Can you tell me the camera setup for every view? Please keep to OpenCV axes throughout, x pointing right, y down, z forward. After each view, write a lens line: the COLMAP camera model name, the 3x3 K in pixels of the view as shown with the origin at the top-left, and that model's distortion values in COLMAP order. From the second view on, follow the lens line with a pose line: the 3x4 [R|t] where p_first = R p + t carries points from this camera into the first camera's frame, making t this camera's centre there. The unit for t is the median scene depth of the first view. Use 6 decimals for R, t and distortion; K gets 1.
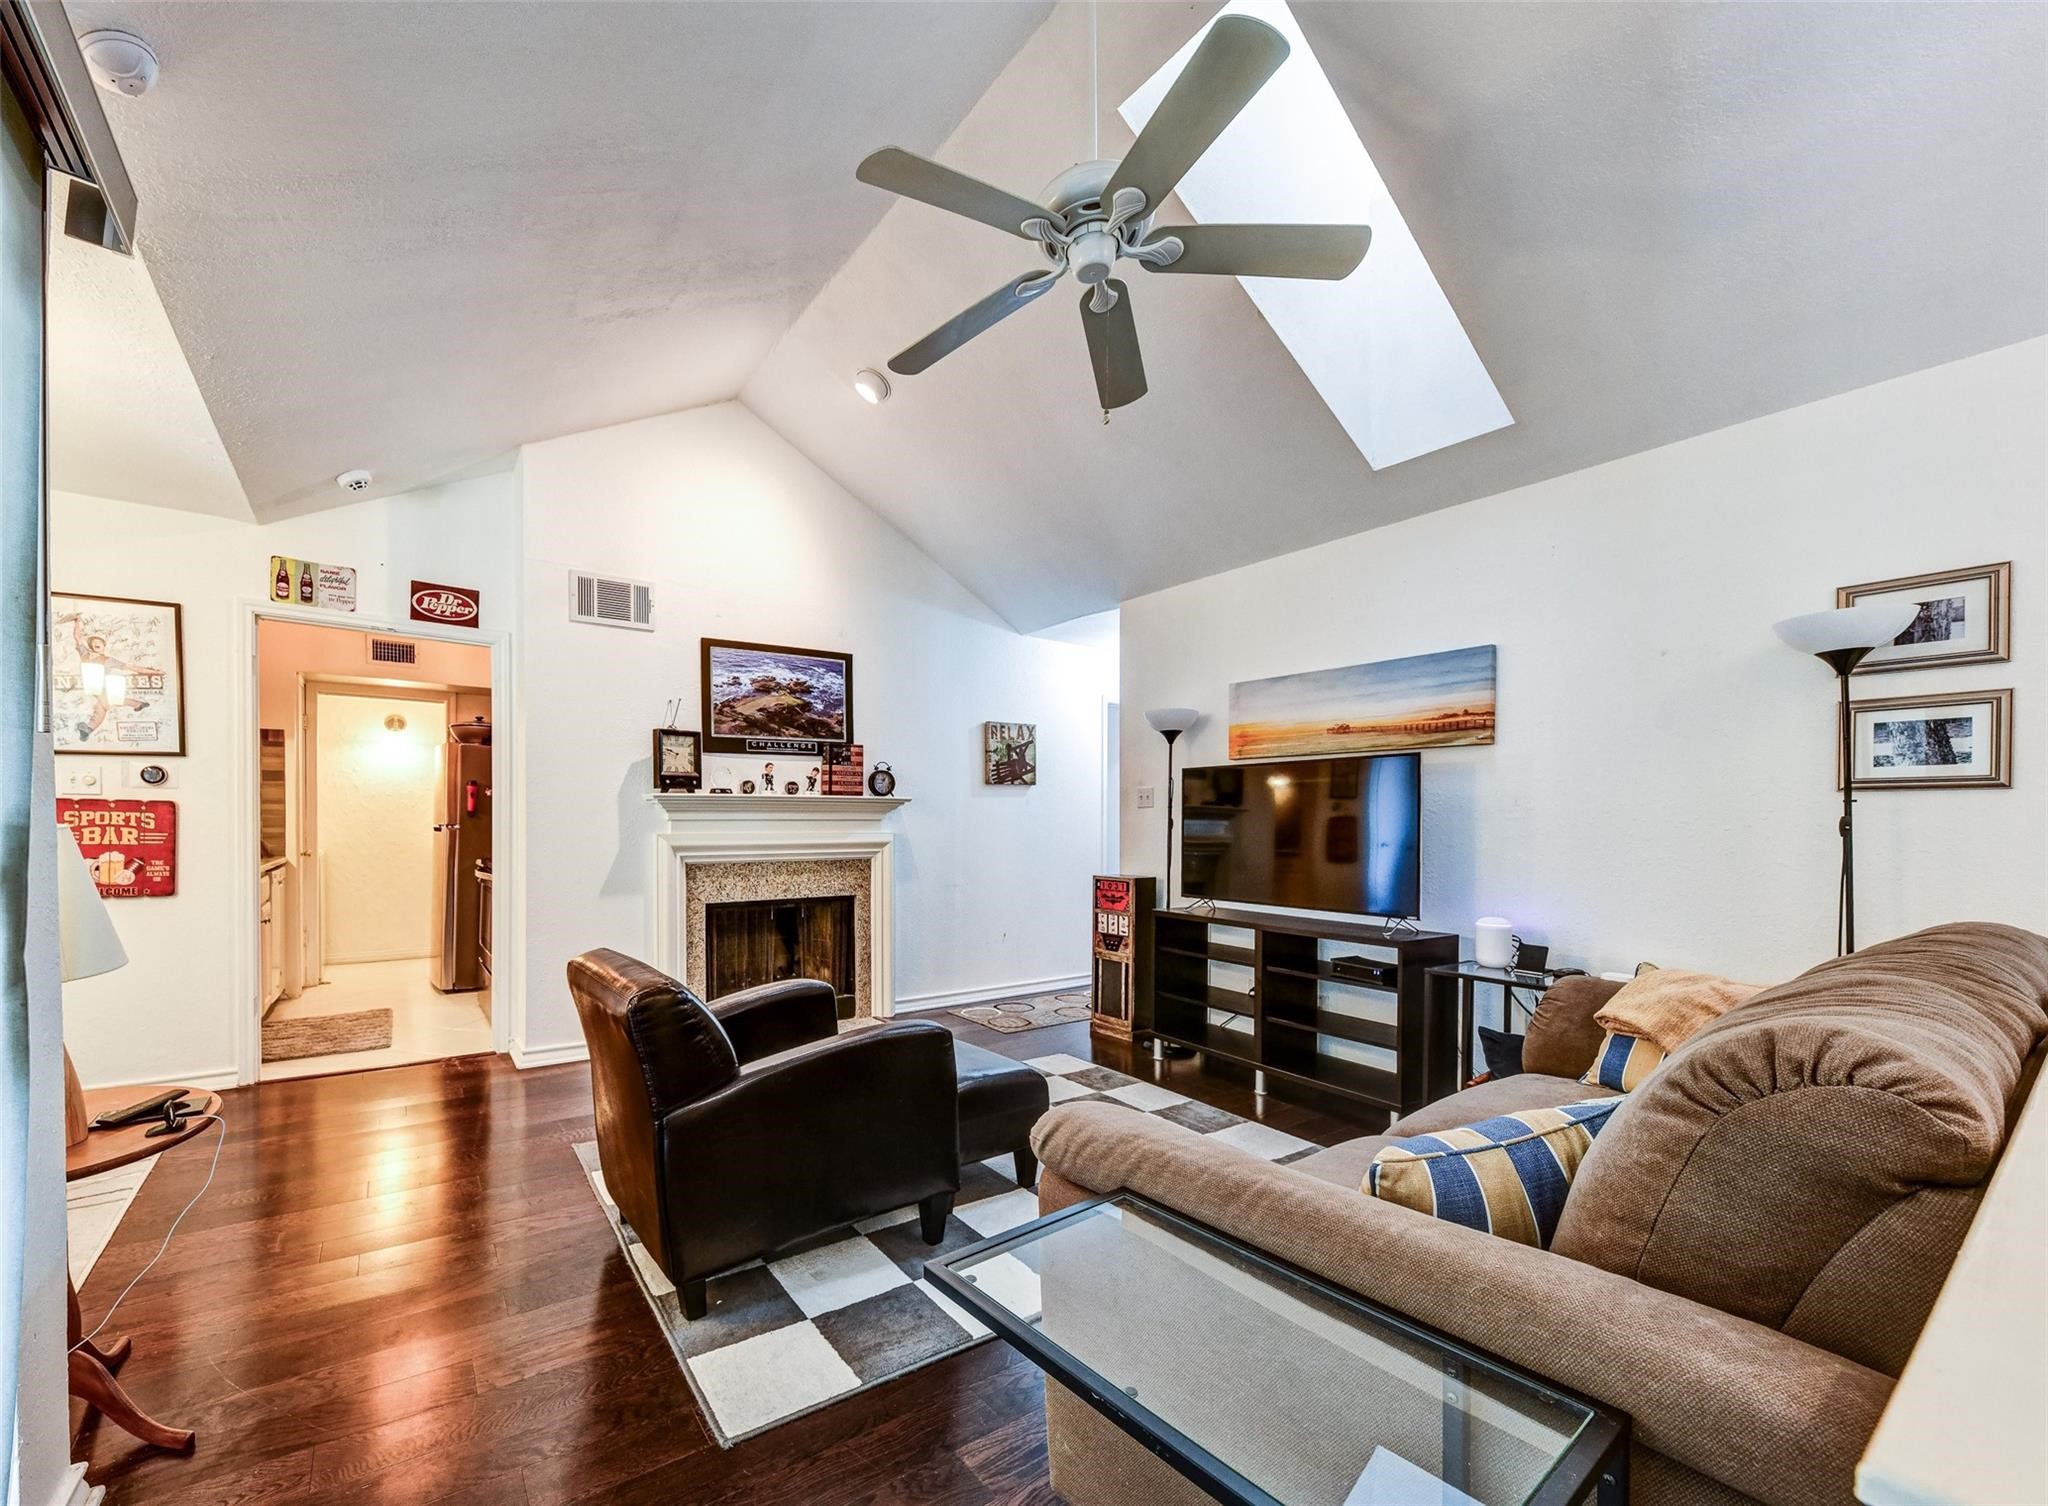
lens RADIAL K [[815.8, 0, 910.6], [0, 815.8, 827.7], [0, 0, 1]] dist [0.018970, -0.000023]
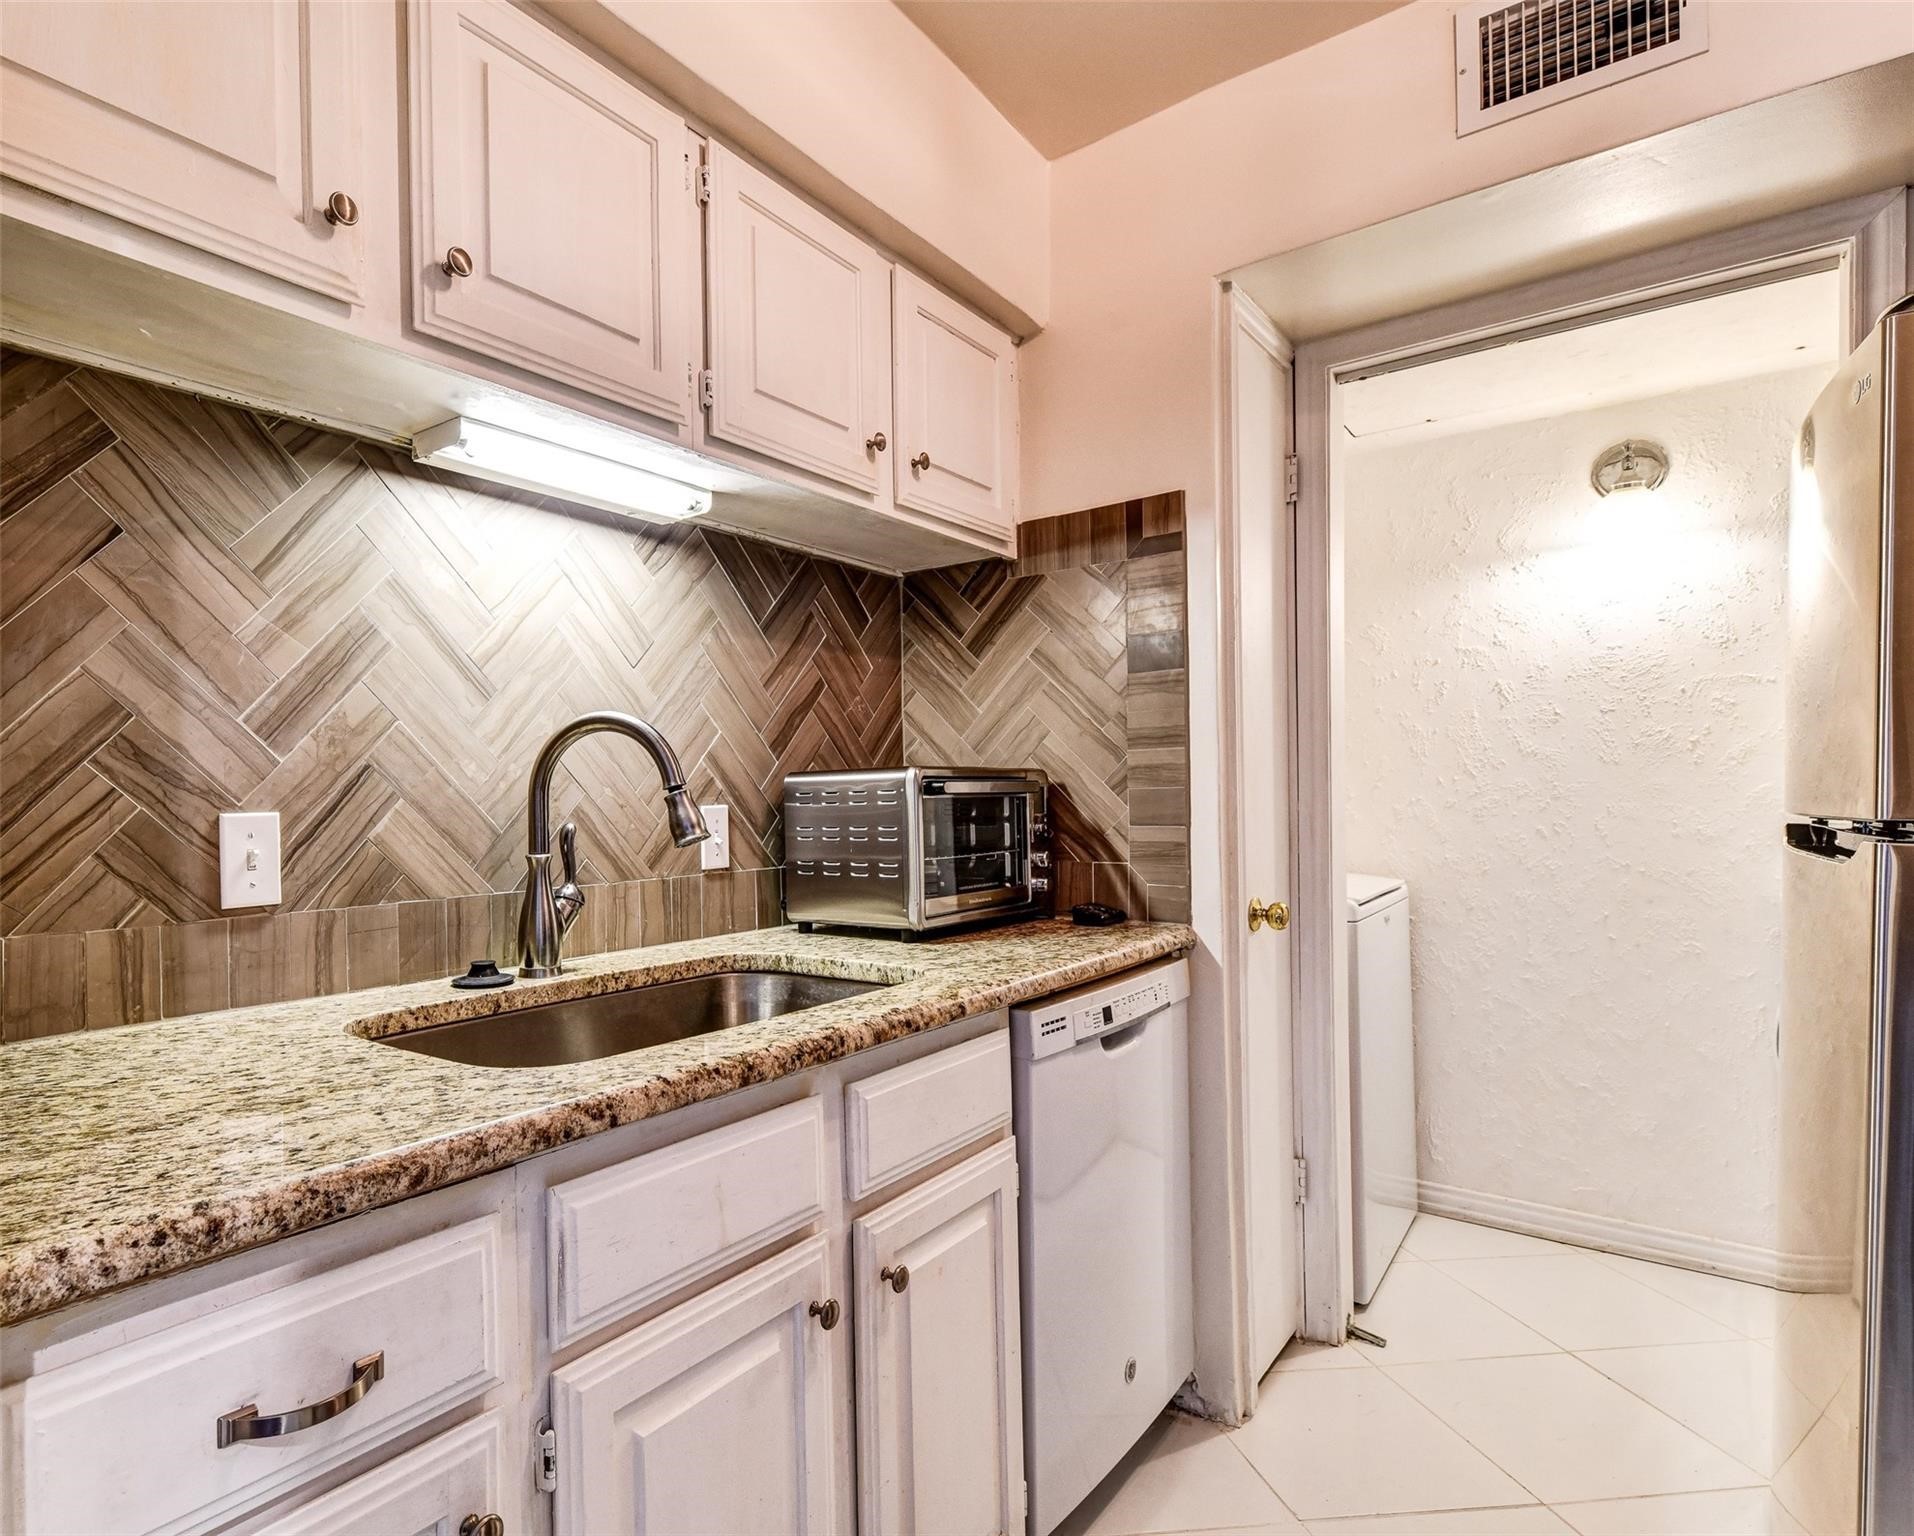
lens RADIAL K [[1054.3, 0, 787.4], [0, 1054.3, 796.1], [0, 0, 1]] dist [0.016219, -0.001137]
pose [[0.292228, -0.006837, -0.956324, -0.511911], [0.005679, 0.999969, -0.005414, -0.010460], [0.956332, -0.003849, 0.292258, 0.877243]]
